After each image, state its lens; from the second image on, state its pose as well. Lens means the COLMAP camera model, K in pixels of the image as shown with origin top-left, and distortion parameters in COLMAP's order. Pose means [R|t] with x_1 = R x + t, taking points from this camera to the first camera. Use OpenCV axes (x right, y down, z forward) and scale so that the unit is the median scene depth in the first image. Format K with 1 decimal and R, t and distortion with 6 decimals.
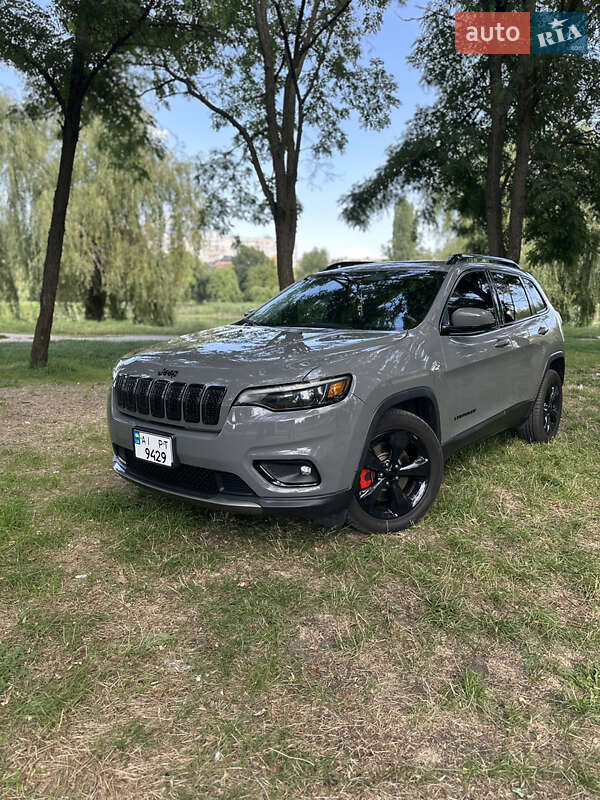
lens RADIAL K [[572.4, 0, 298.1], [0, 572.4, 407.4], [0, 0, 1]] dist [0.036075, -0.045927]
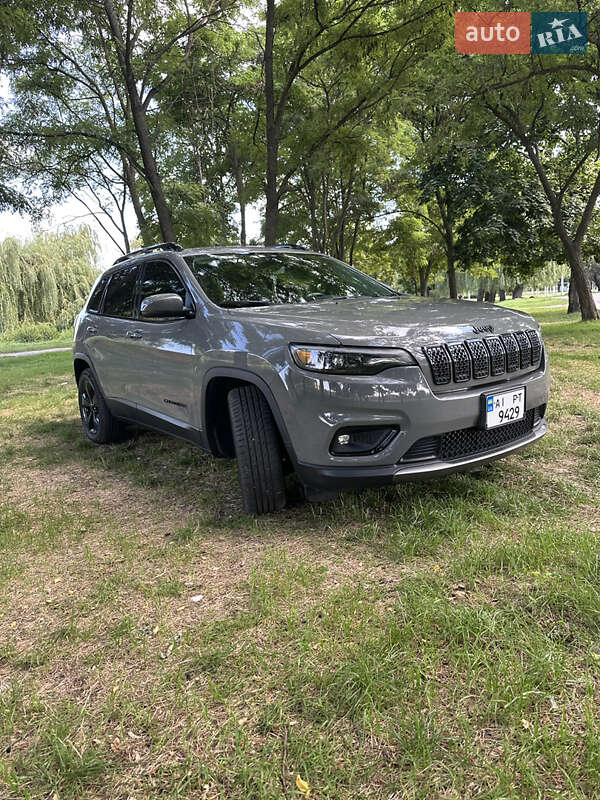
lens RADIAL K [[572.4, 0, 302.9], [0, 572.4, 403.4], [0, 0, 1]] dist [0.036075, -0.045927]
pose [[0.240759, -0.175549, 0.954577, -0.264316], [0.243582, 0.962960, 0.115655, -0.026923], [-0.939523, 0.204672, 0.274602, 0.227080]]
